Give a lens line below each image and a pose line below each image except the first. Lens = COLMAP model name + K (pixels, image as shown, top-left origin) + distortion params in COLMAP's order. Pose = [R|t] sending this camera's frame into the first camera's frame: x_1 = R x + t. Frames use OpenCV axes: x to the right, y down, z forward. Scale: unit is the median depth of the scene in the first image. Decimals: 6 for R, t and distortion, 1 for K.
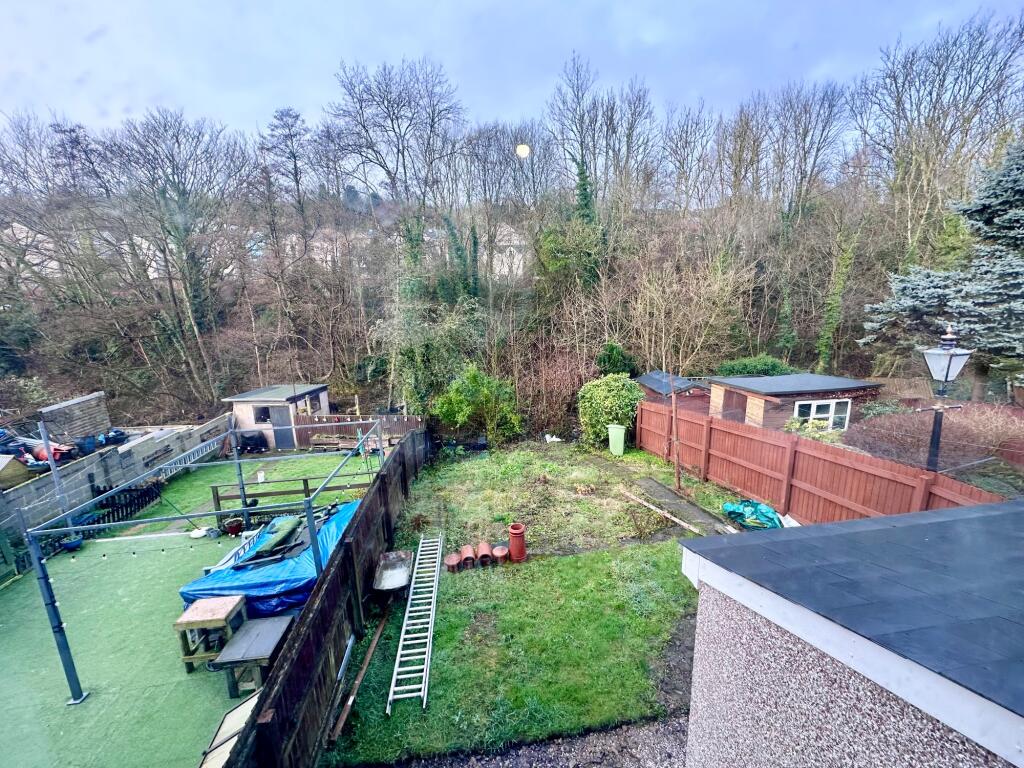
lens RADIAL K [[406.4, 0, 510.3], [0, 406.4, 384.5], [0, 0, 1]] dist [-0.004356, 0.000656]
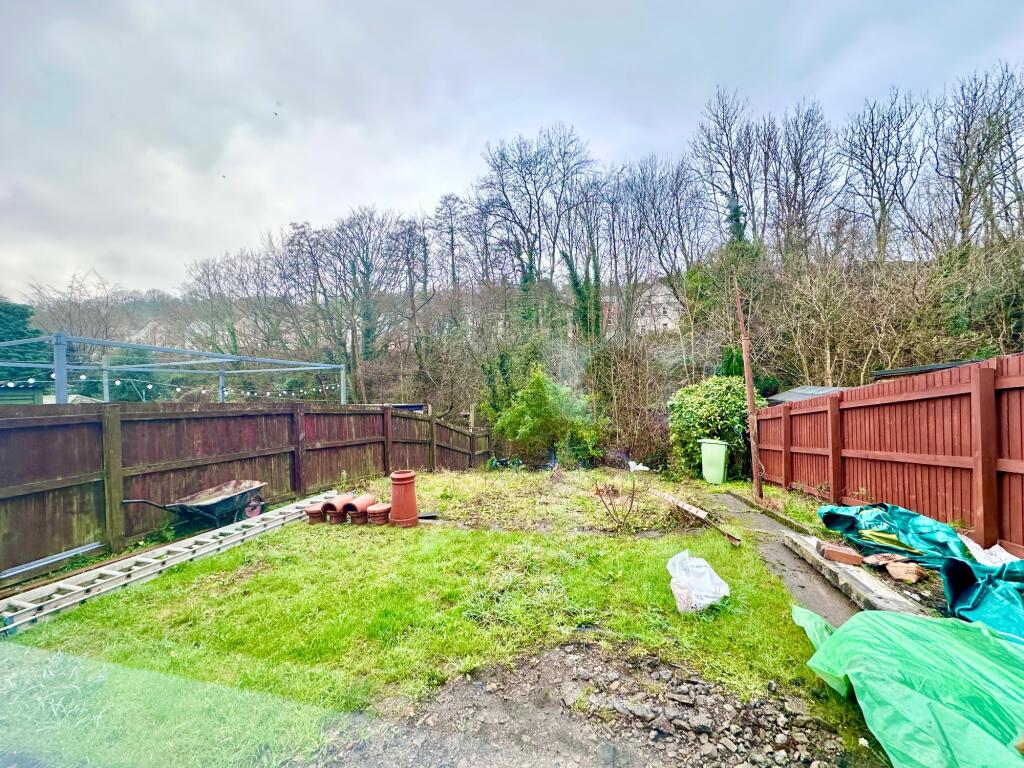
lens RADIAL K [[406.4, 0, 510.2], [0, 406.4, 383.7], [0, 0, 1]] dist [-0.004356, 0.000656]
pose [[0.918390, 0.002138, -0.395671, 0.123048], [-0.076344, 0.982153, -0.171893, 0.086512], [0.388241, 0.188072, 0.902163, 0.123663]]
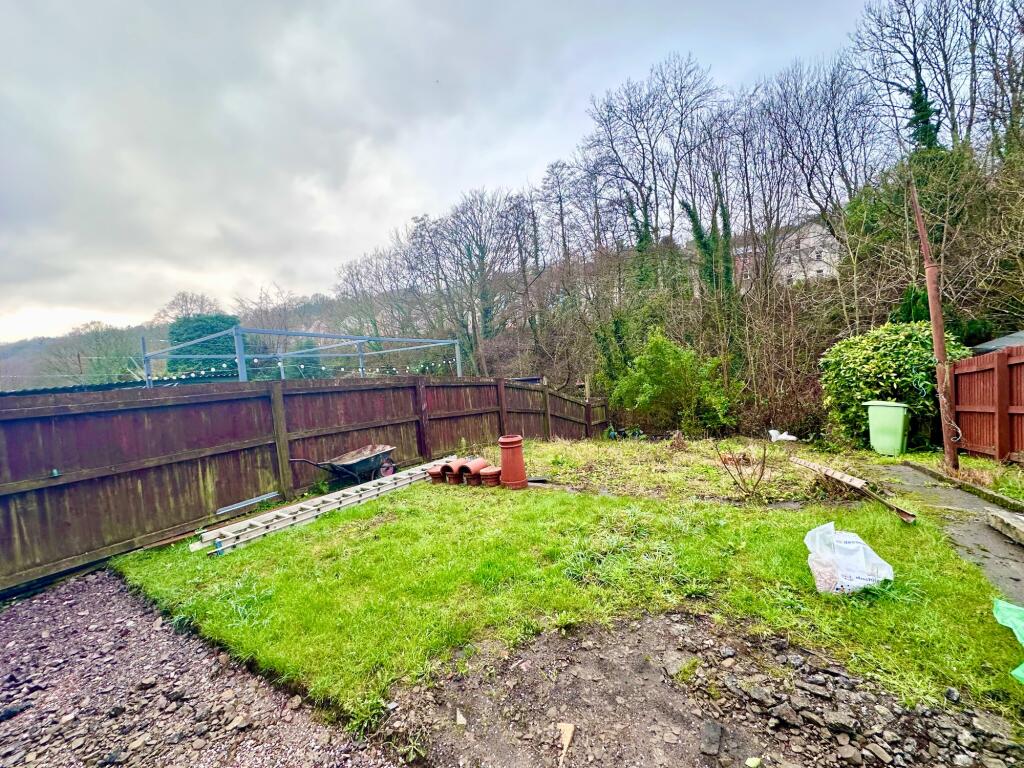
lens RADIAL K [[406.4, 0, 509.4], [0, 406.4, 383.3], [0, 0, 1]] dist [-0.004356, 0.000656]
pose [[0.764918, -0.008508, -0.644071, 0.127299], [-0.064028, 0.993956, -0.089171, 0.090284], [0.640937, 0.109447, 0.759751, 0.132167]]
